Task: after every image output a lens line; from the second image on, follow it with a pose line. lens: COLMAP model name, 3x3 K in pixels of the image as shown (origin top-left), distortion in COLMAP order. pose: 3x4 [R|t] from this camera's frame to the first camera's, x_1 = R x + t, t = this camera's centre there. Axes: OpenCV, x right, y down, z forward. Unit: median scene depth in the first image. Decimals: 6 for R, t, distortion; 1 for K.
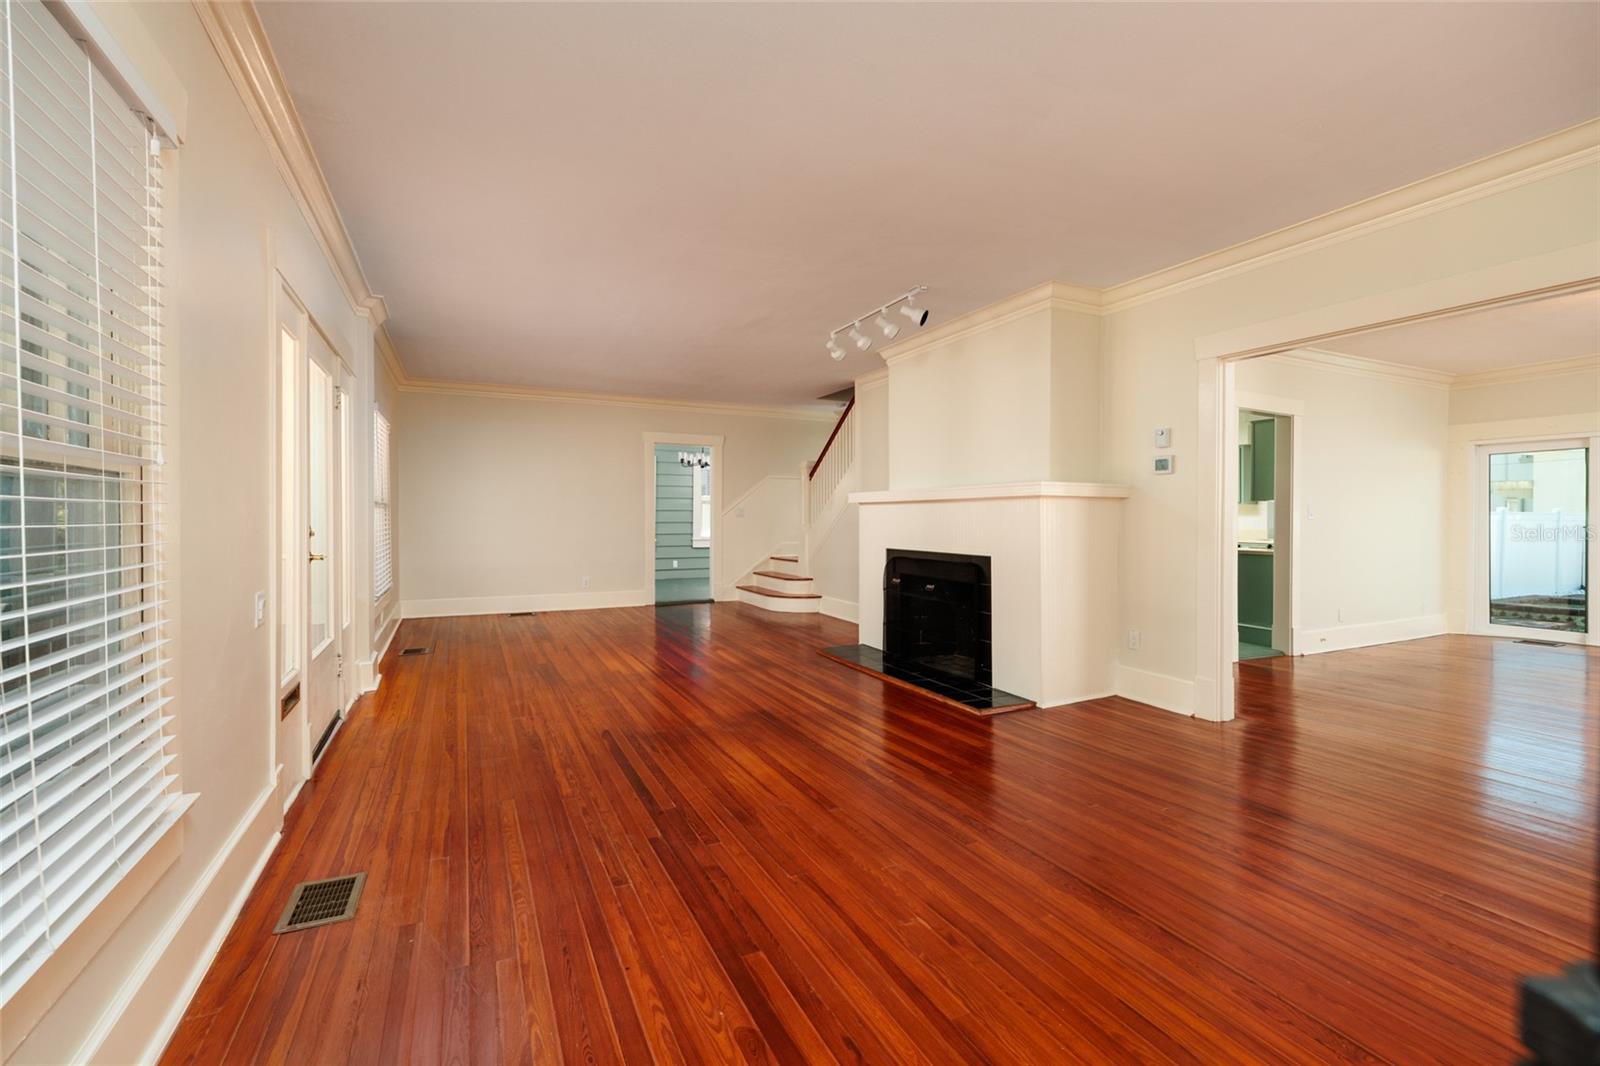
lens RADIAL K [[696.0, 0, 797.5], [0, 696.0, 520.6], [0, 0, 1]] dist [-0.003242, -0.000161]
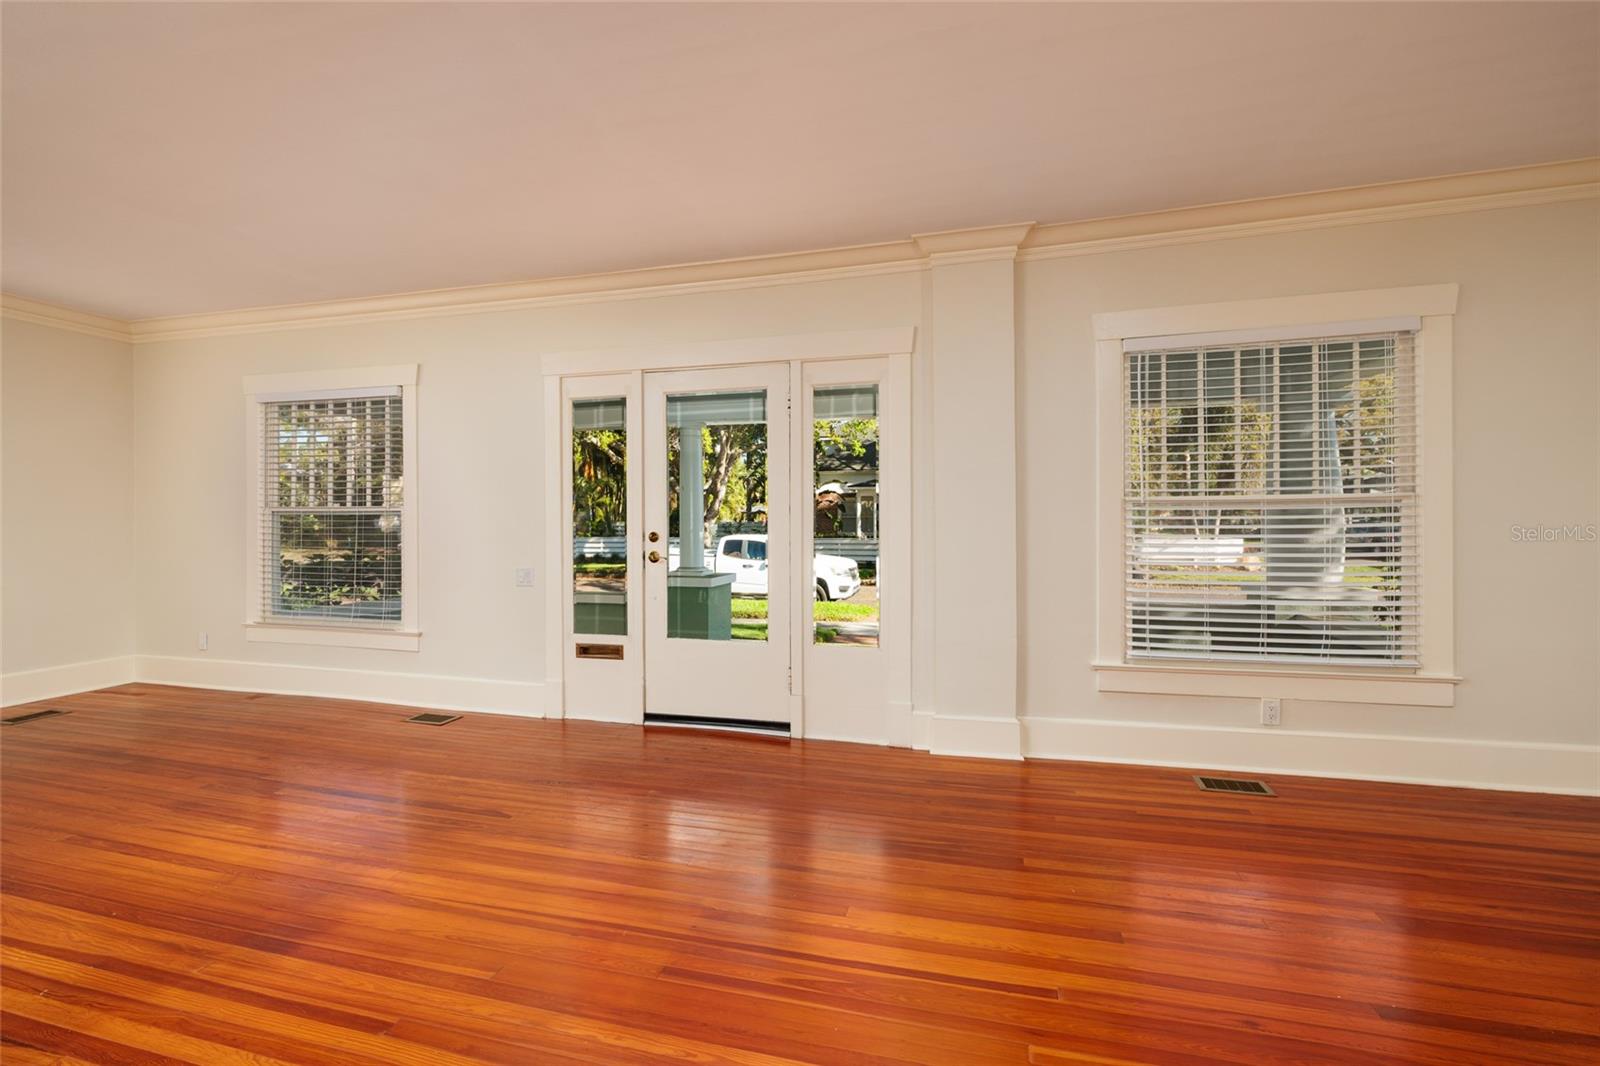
lens RADIAL K [[713.5, 0, 793.0], [0, 713.5, 522.6], [0, 0, 1]] dist [0.003995, 0.000599]
pose [[-0.663062, -0.001542, -0.748563, 0.075934], [-0.005816, 0.999978, 0.003092, -0.011433], [0.748542, 0.006404, -0.663056, 1.421152]]
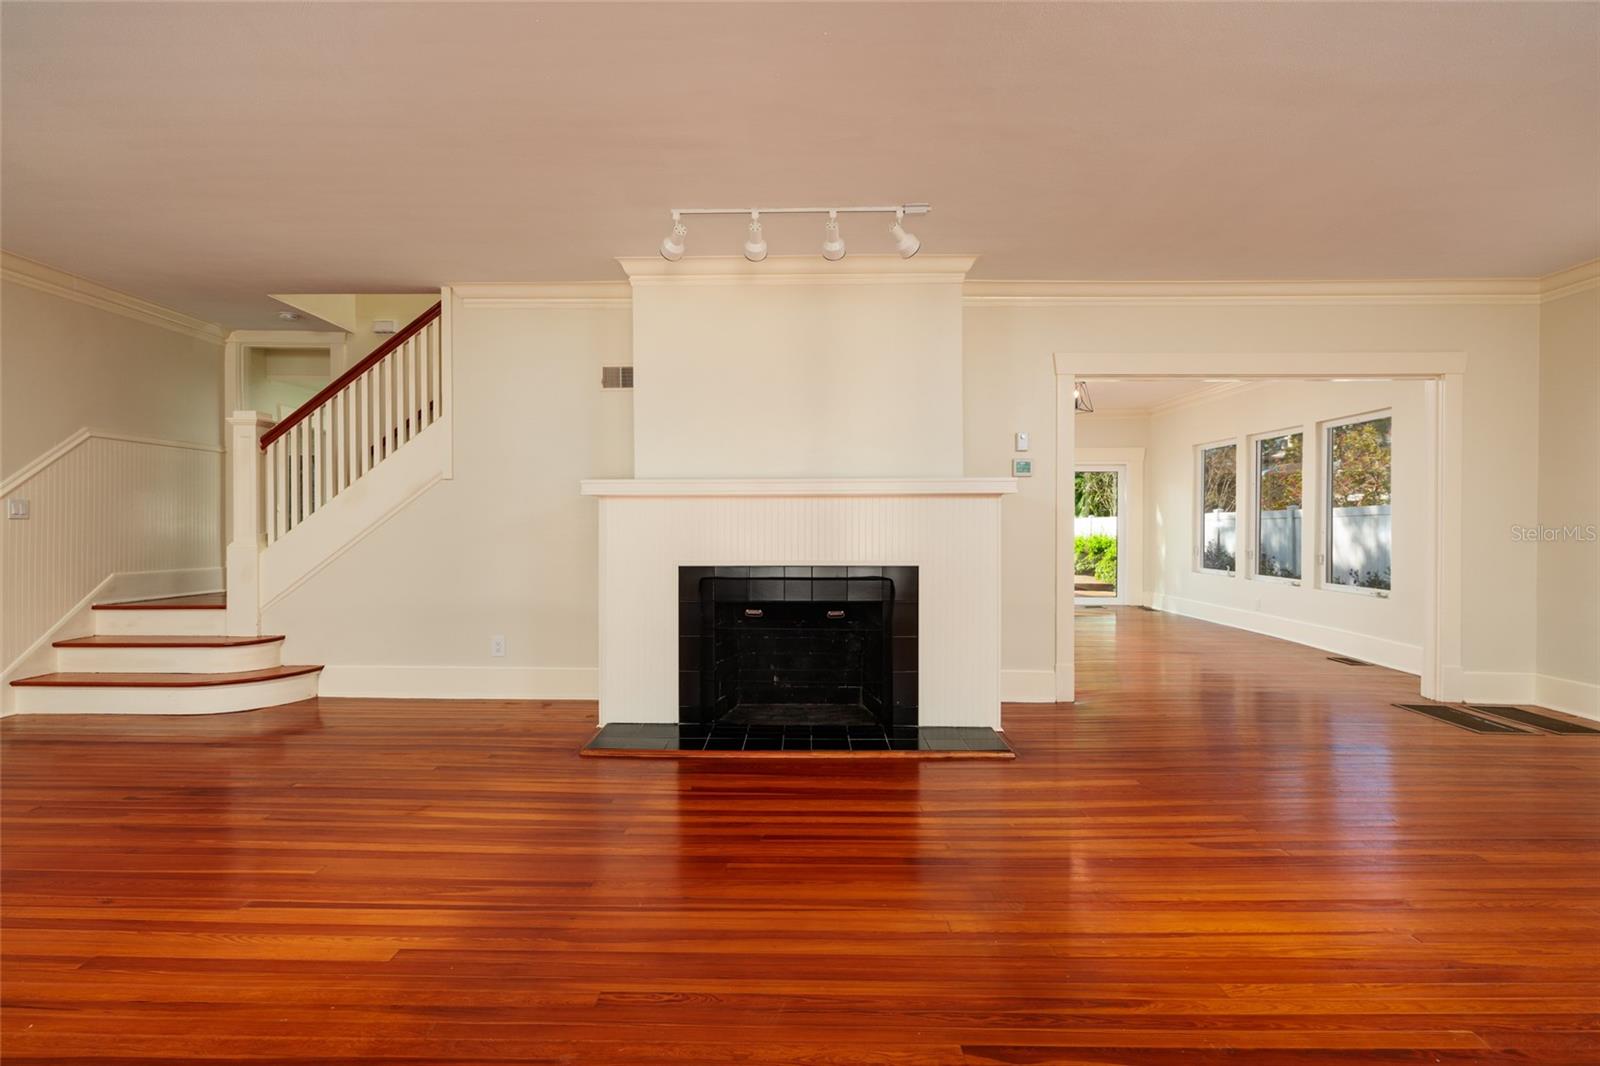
lens RADIAL K [[754.4, 0, 797.1], [0, 754.4, 538.9], [0, 0, 1]] dist [-0.003866, 0.000209]
pose [[0.446043, -0.025593, 0.894645, -0.578348], [0.005794, 0.999653, 0.025708, -0.004628], [-0.894993, -0.006283, 0.446037, 0.737772]]
